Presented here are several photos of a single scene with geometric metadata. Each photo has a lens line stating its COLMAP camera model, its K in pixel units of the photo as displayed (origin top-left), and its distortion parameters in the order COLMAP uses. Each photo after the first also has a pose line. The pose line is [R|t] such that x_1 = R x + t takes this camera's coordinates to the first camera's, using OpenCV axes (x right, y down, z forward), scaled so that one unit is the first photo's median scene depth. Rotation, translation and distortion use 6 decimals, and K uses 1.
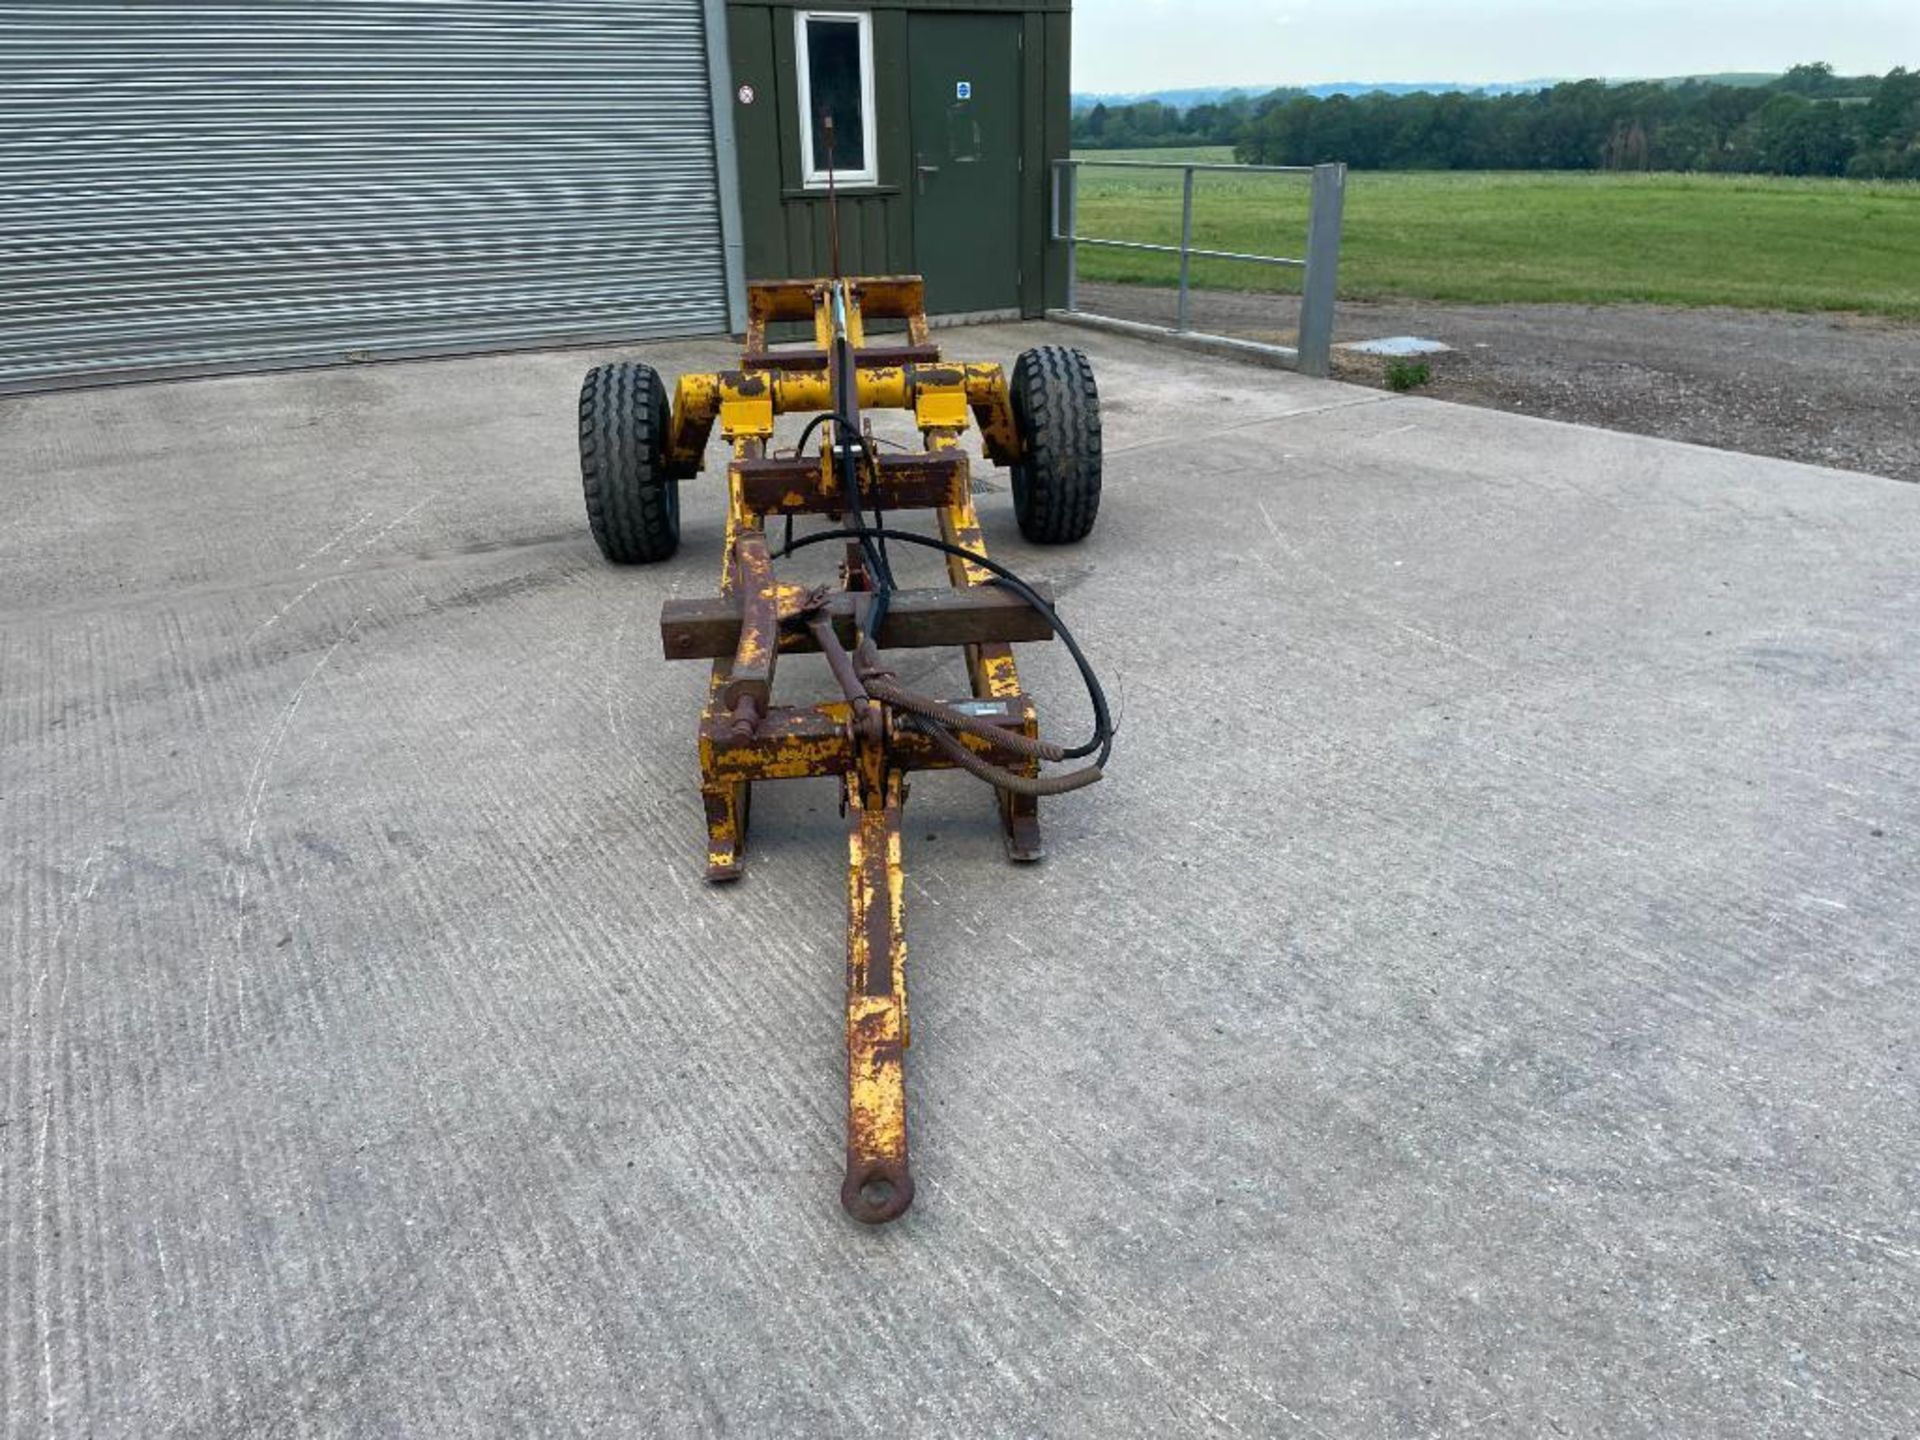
lens RADIAL K [[1445.9, 0, 969.9], [0, 1445.9, 711.5], [0, 0, 1]] dist [0.096129, -0.121599]
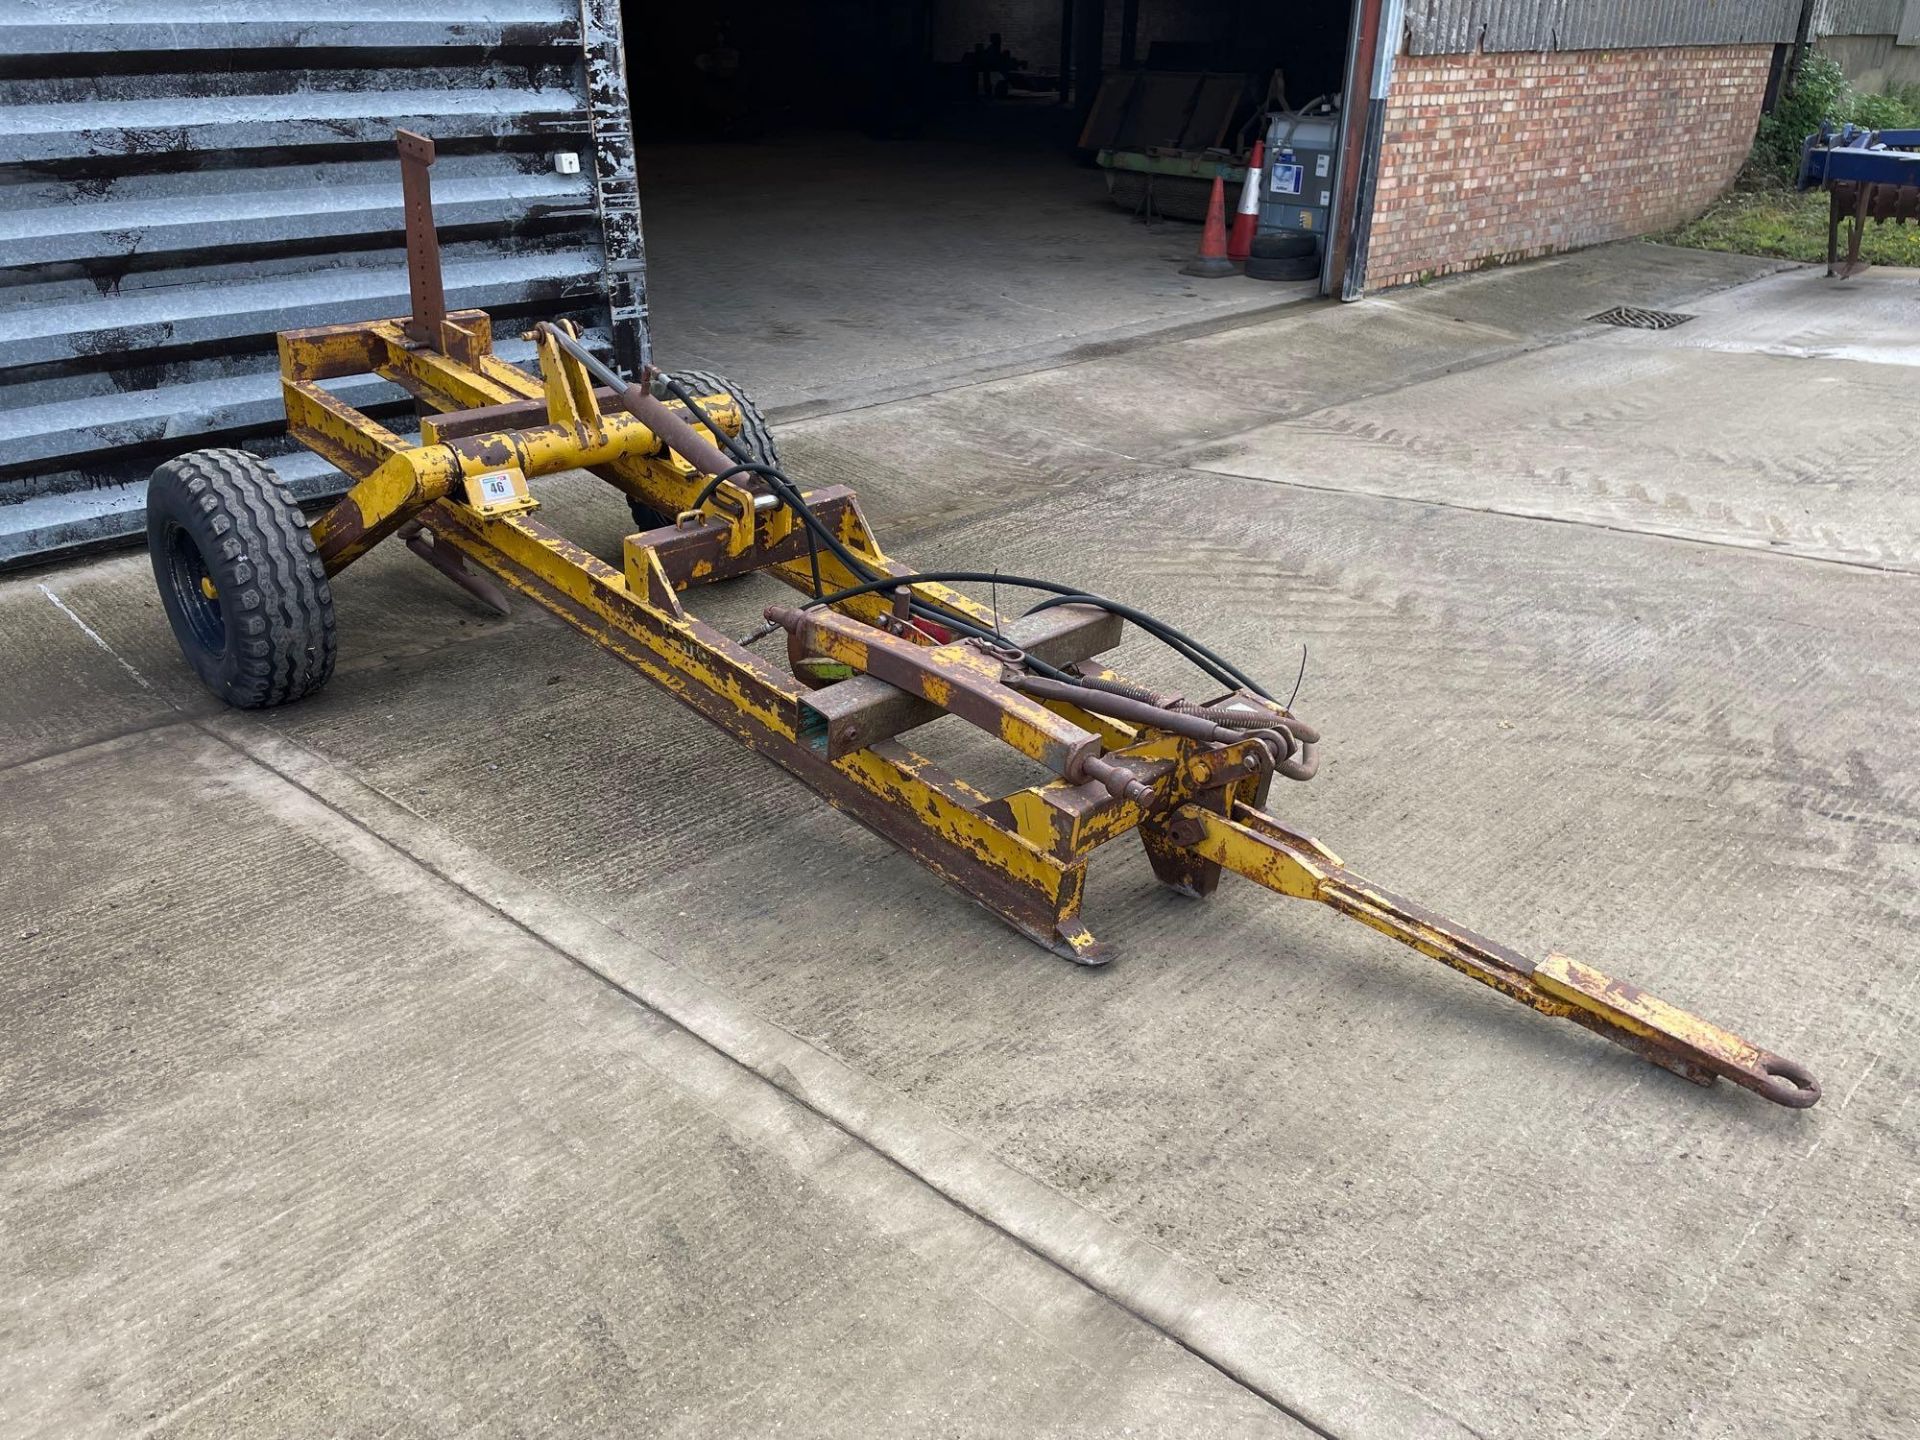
lens RADIAL K [[1445.9, 0, 956.6], [0, 1445.9, 714.2], [0, 0, 1]] dist [0.096129, -0.121599]
pose [[0.775216, -0.241828, 0.583575, -0.543531], [0.242891, 0.966911, 0.078024, -0.094314], [-0.583133, 0.081259, 0.808302, 0.216857]]
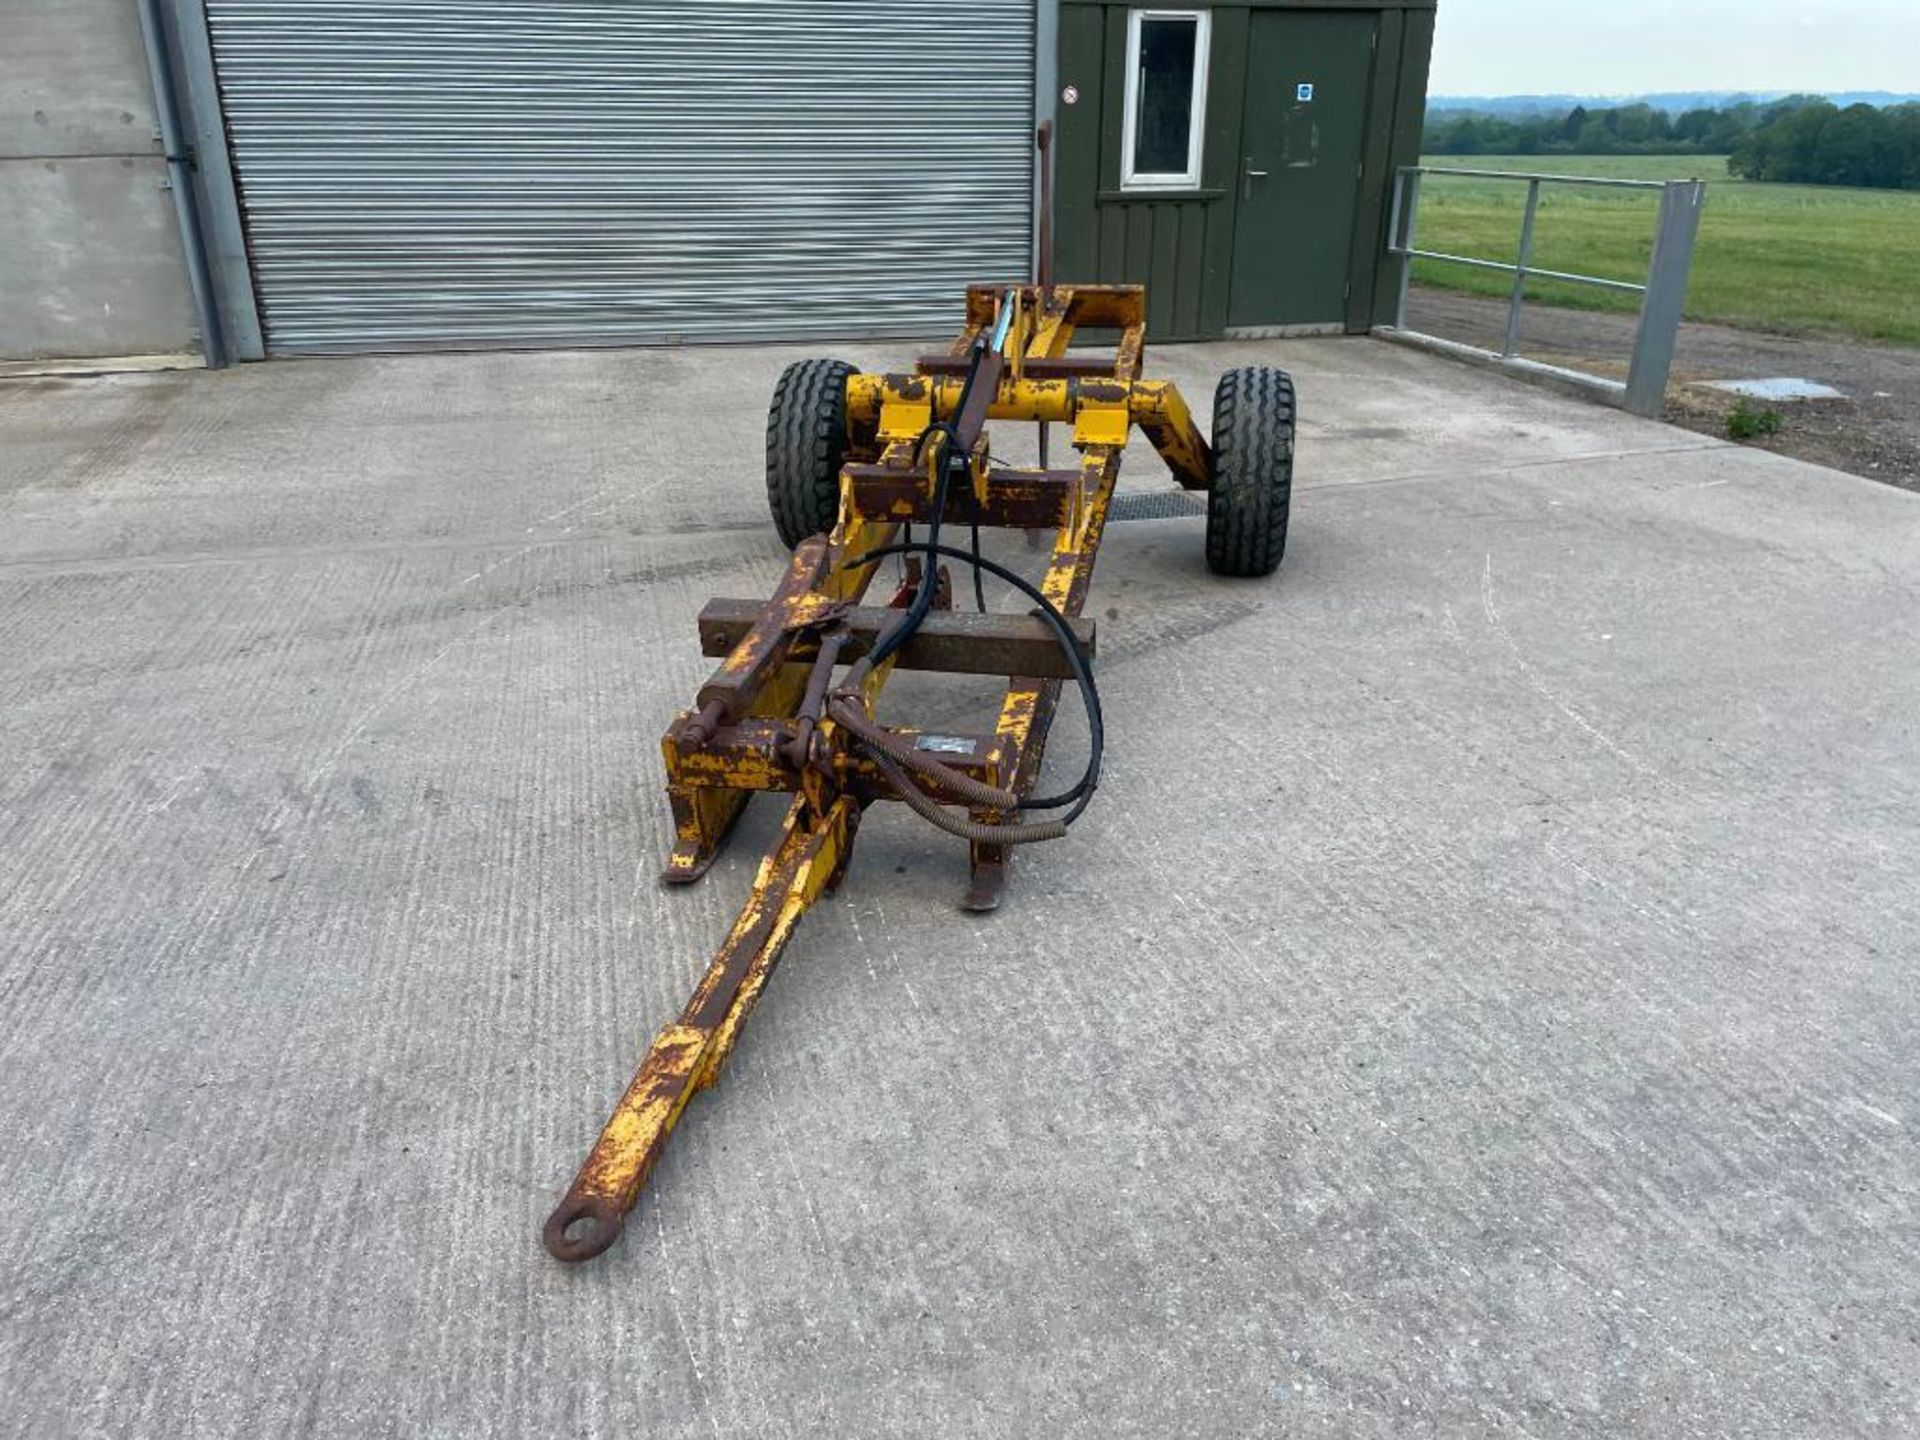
lens RADIAL K [[1445.9, 0, 972.3], [0, 1445.9, 728.4], [0, 0, 1]] dist [0.096129, -0.121599]
pose [[0.960092, 0.123559, -0.250912, 0.193326], [-0.121058, 0.992319, 0.025440, -0.028584], [0.252128, 0.005950, 0.967676, 0.059414]]
